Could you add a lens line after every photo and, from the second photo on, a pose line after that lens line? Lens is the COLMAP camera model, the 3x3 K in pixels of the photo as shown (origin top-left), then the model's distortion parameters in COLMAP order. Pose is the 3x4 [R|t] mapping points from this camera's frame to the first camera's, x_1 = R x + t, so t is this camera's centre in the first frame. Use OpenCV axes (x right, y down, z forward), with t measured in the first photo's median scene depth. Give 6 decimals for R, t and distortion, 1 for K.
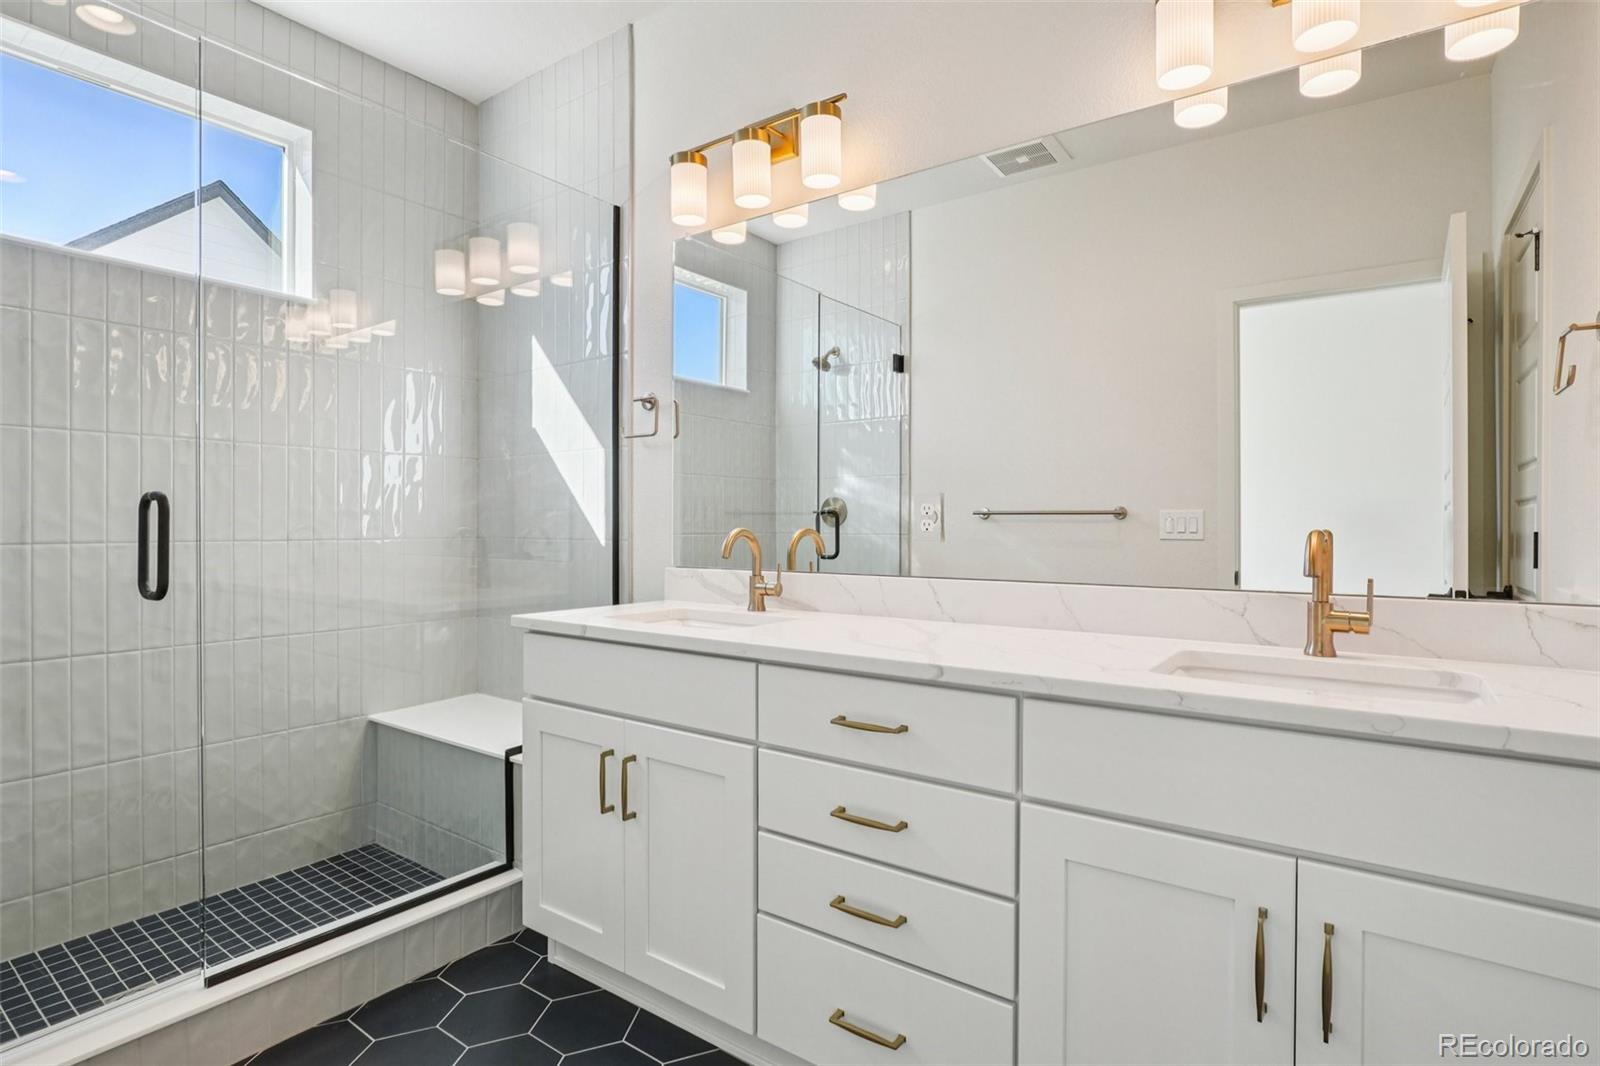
lens RADIAL K [[795.8, 0, 817.4], [0, 795.8, 529.2], [0, 0, 1]] dist [-0.000359, 0.000455]
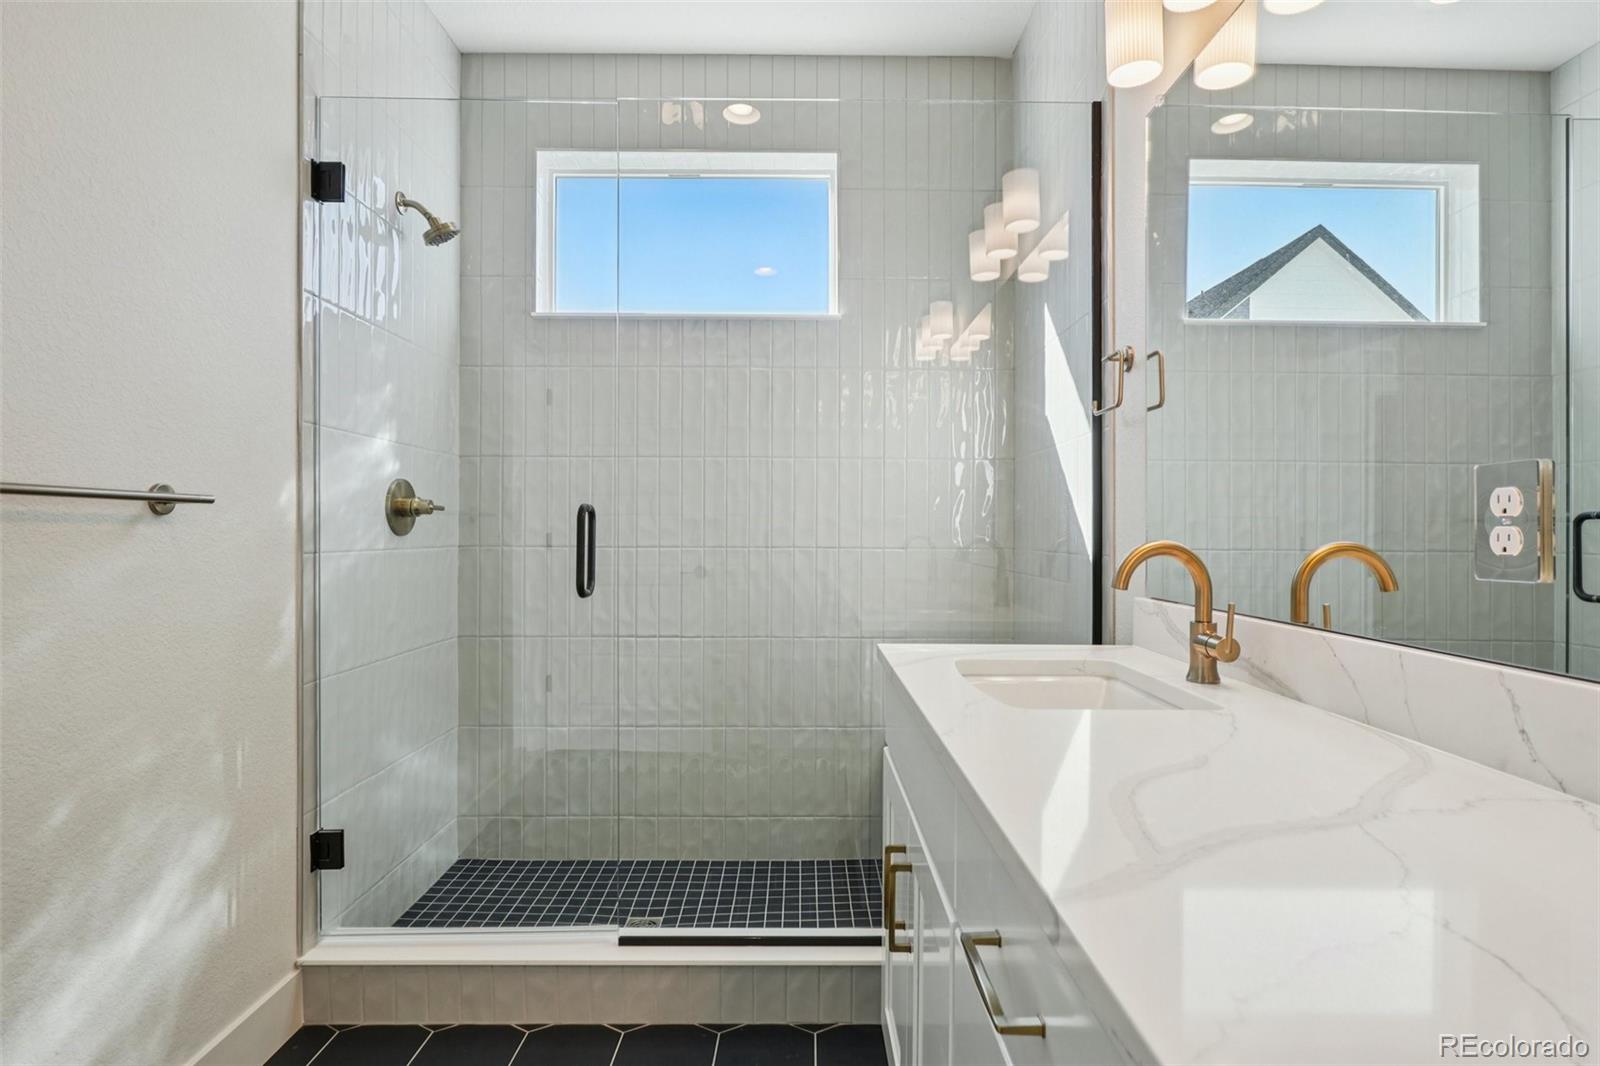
lens RADIAL K [[820.8, 0, 805.2], [0, 820.8, 537.2], [0, 0, 1]] dist [-0.008040, -0.000897]
pose [[0.591090, 0.009513, -0.806550, 0.215619], [-0.010381, 0.999937, 0.004187, -0.005157], [0.806539, 0.005898, 0.591152, 0.358159]]
